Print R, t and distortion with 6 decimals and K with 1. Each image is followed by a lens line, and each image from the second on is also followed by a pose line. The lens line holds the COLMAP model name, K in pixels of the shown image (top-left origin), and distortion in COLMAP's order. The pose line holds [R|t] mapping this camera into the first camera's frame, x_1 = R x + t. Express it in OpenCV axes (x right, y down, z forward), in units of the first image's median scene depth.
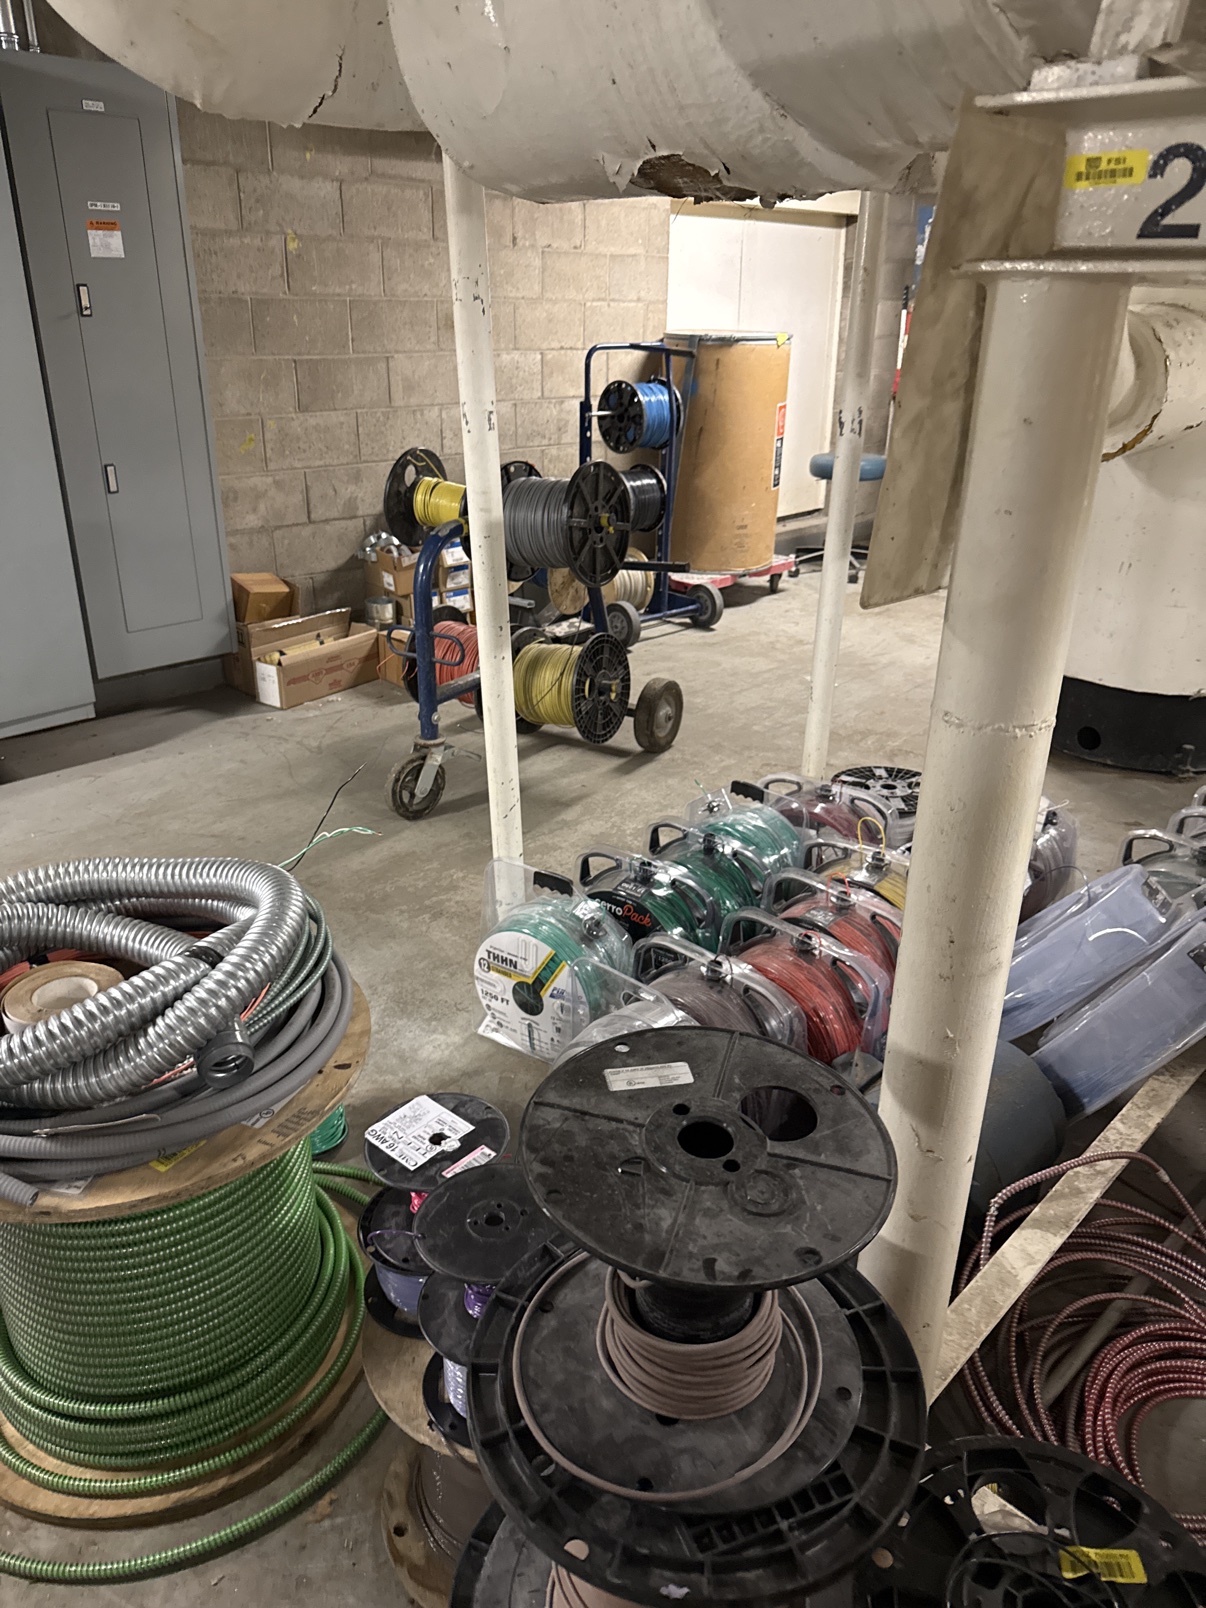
lens RADIAL K [[1136.3, 0, 594.8], [0, 1136.3, 795.2], [0, 0, 1]] dist [0.027099, -0.038906]
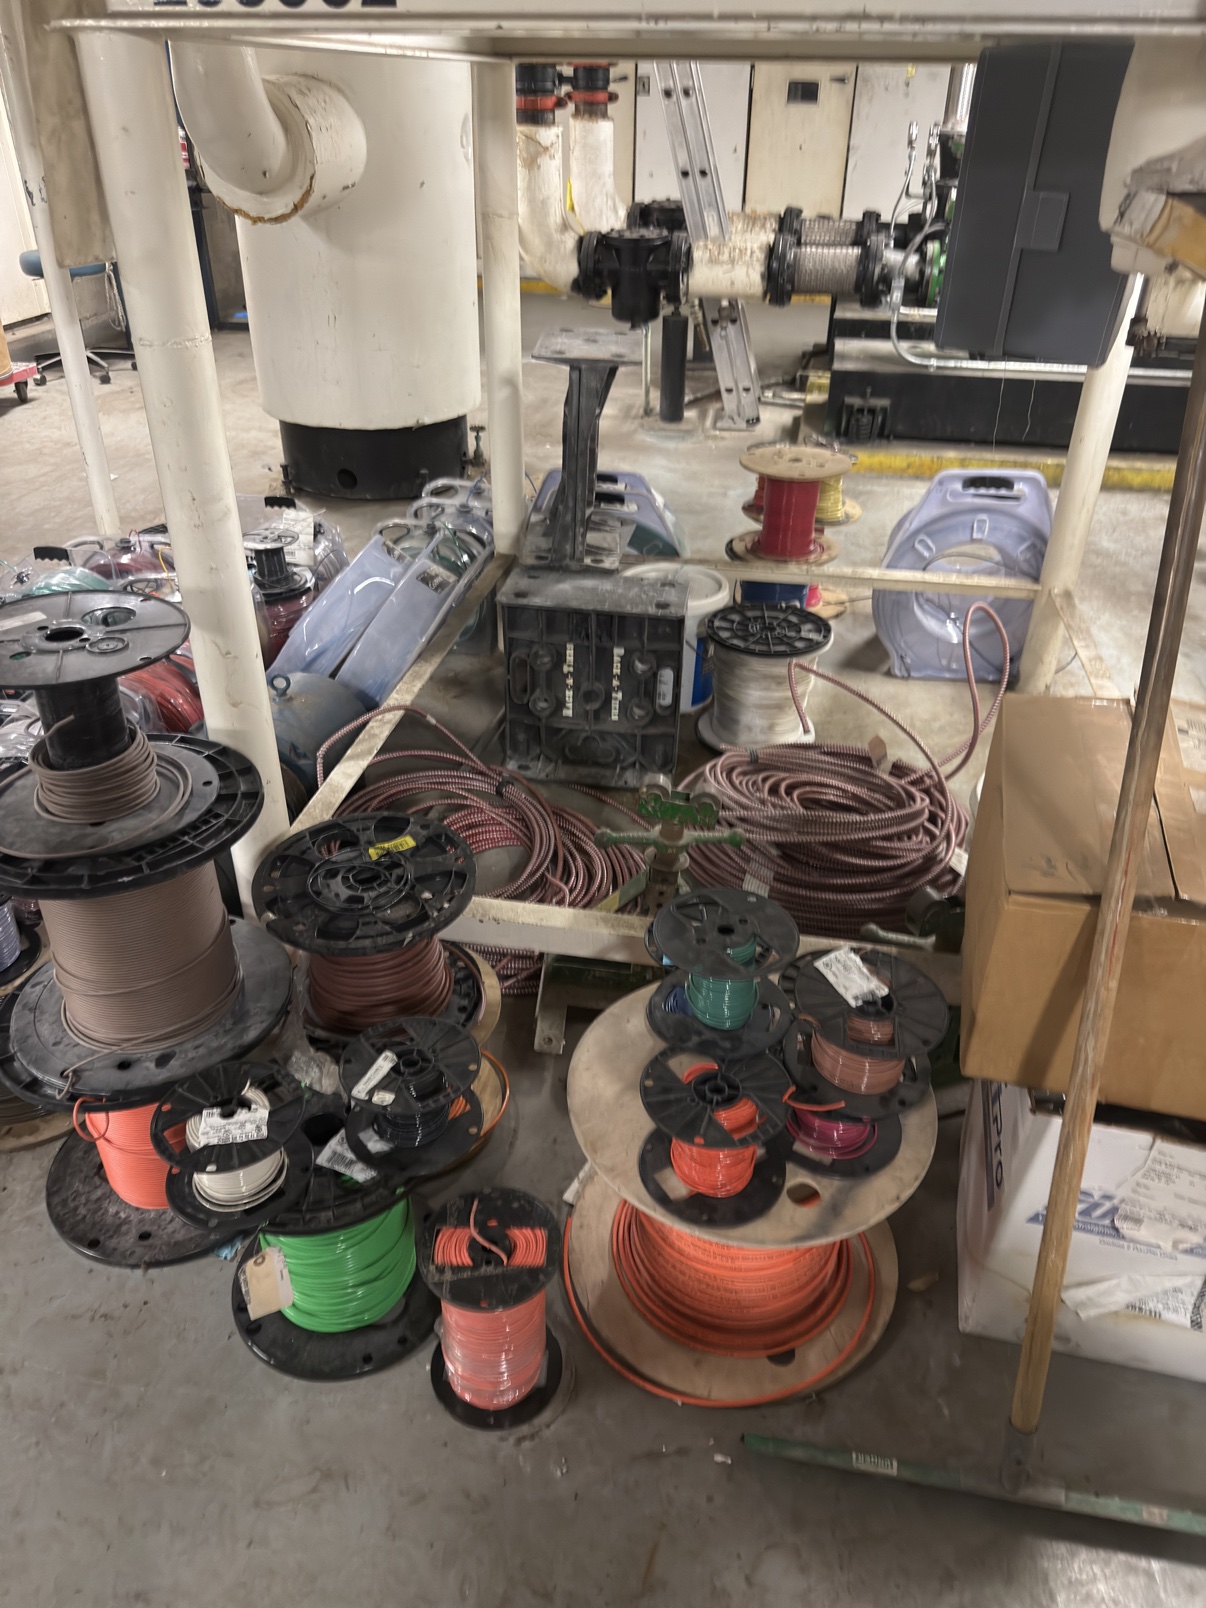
lens RADIAL K [[1136.3, 0, 596.4], [0, 1136.3, 811.0], [0, 0, 1]] dist [0.027099, -0.038906]
pose [[0.820005, -0.308778, 0.481921, -0.039926], [0.228633, 0.948613, 0.218771, 0.107333], [-0.524708, -0.069211, 0.848464, -0.215691]]
